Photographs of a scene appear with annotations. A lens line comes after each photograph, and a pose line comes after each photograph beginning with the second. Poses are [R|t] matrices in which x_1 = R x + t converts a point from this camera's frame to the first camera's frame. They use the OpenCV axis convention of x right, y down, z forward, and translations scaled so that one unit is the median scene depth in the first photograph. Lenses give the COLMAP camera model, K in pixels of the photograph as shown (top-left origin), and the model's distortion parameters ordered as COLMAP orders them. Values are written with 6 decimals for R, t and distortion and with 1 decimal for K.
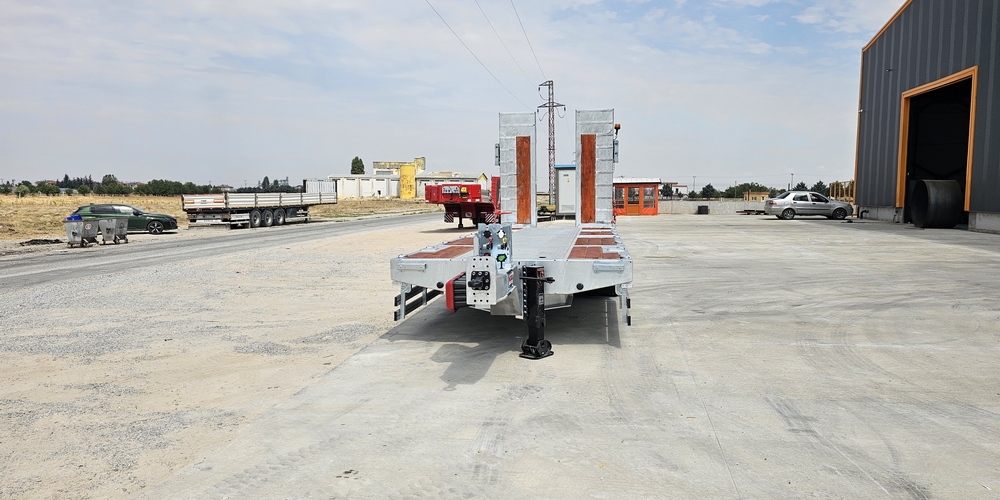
lens RADIAL K [[663.6, 0, 503.3], [0, 663.6, 249.4], [0, 0, 1]] dist [0.090055, -0.093439]
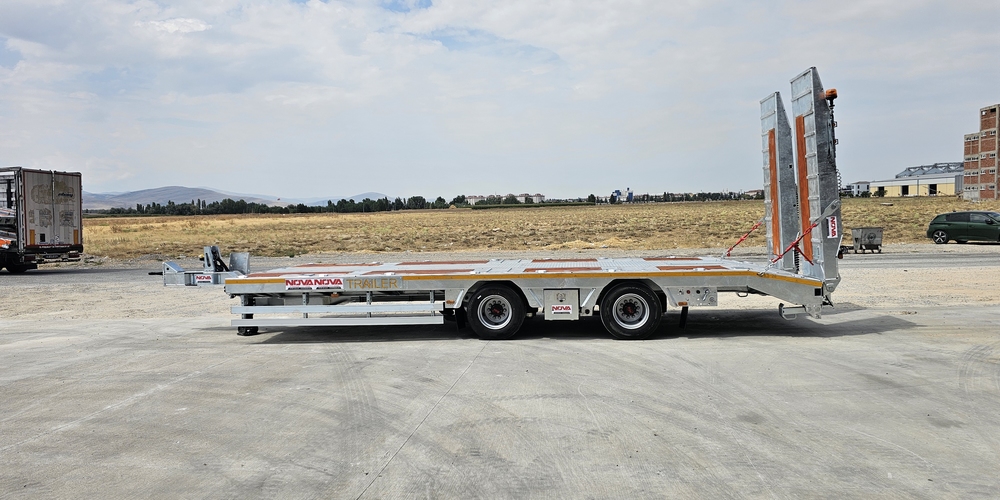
lens RADIAL K [[663.6, 0, 496.9], [0, 663.6, 266.2], [0, 0, 1]] dist [0.090055, -0.093439]
pose [[0.025624, 0.080244, -0.996446, 0.726587], [-0.051851, 0.995538, 0.078837, -0.067477], [0.998326, 0.049646, 0.029671, 0.691840]]
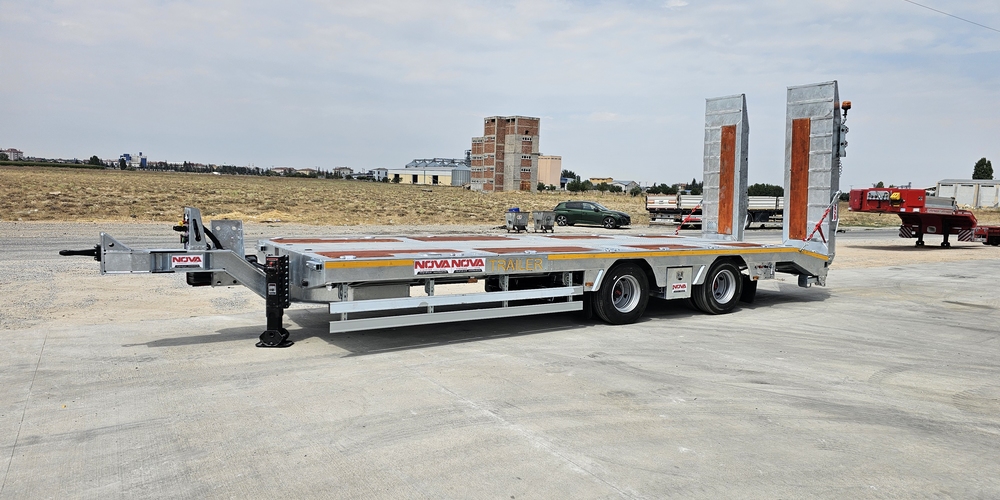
lens RADIAL K [[663.6, 0, 508.9], [0, 663.6, 258.6], [0, 0, 1]] dist [0.090055, -0.093439]
pose [[0.660839, 0.099951, -0.743842, 0.469039], [-0.095156, 0.994253, 0.049061, -0.024266], [0.744471, 0.038359, 0.666552, 0.264489]]
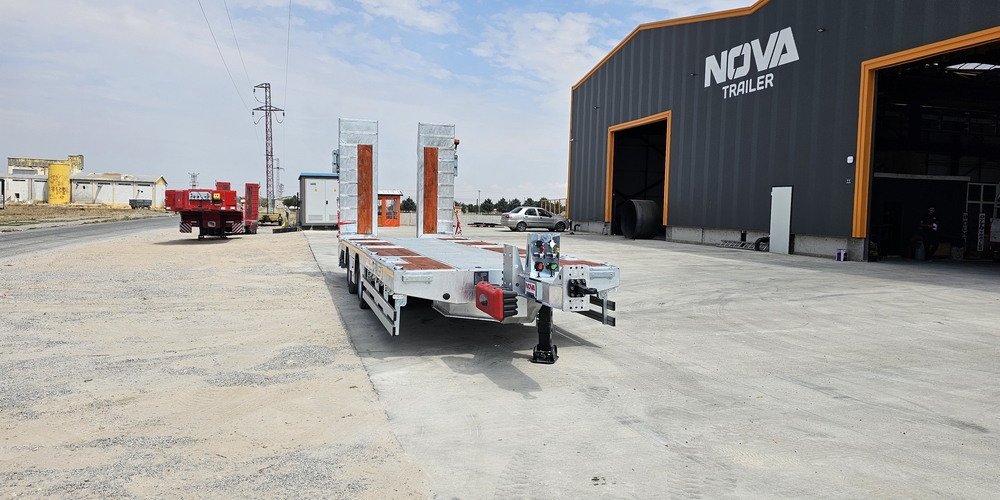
lens RADIAL K [[663.6, 0, 501.7], [0, 663.6, 239.1], [0, 0, 1]] dist [0.090055, -0.093439]
pose [[0.900290, -0.000723, 0.435290, -0.213090], [0.014715, 0.999478, -0.028774, -0.000710], [-0.435042, 0.032310, 0.899830, 0.037830]]
